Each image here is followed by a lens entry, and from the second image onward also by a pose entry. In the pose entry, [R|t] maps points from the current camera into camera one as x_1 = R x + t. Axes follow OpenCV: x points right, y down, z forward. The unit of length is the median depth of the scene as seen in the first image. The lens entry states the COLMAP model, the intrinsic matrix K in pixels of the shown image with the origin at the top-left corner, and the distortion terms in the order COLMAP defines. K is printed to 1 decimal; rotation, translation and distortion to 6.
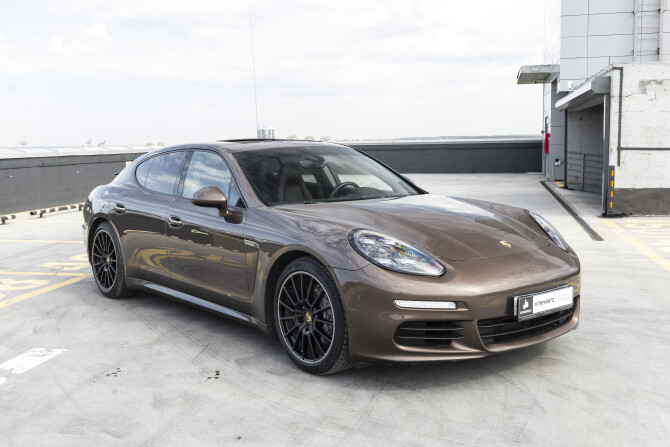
lens RADIAL K [[771.0, 0, 335.0], [0, 771.0, 223.5], [0, 0, 1]] dist [-0.106605, -0.001166]
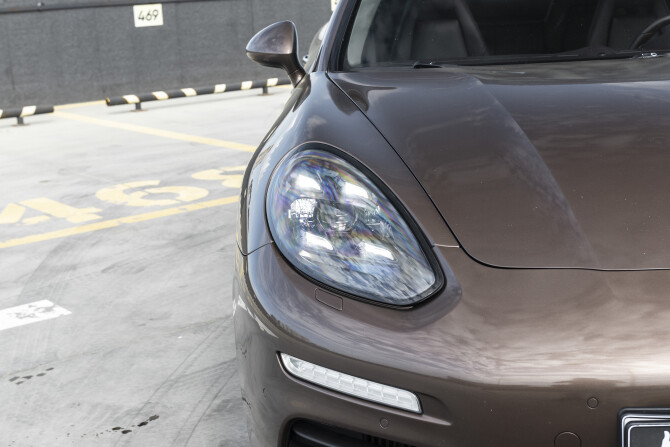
lens RADIAL K [[1247.1, 0, 335.0], [0, 1247.1, 223.5], [0, 0, 1]] dist [0.000980, 0.106314]
pose [[0.737851, 0.113995, -0.665267, 0.468430], [-0.028499, 0.990018, 0.138033, -0.044009], [0.674361, -0.082889, 0.733734, 0.564702]]
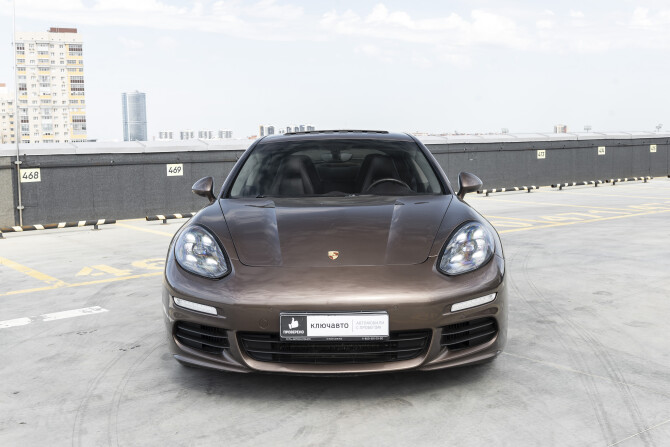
lens RADIAL K [[848.7, 0, 335.0], [0, 848.7, 223.5], [0, 0, 1]] dist [-0.031895, 0.007132]
pose [[0.749927, 0.066995, -0.658120, 0.922023], [-0.061149, 0.997620, 0.031876, -0.043465], [0.658689, 0.016338, 0.752238, 0.295026]]
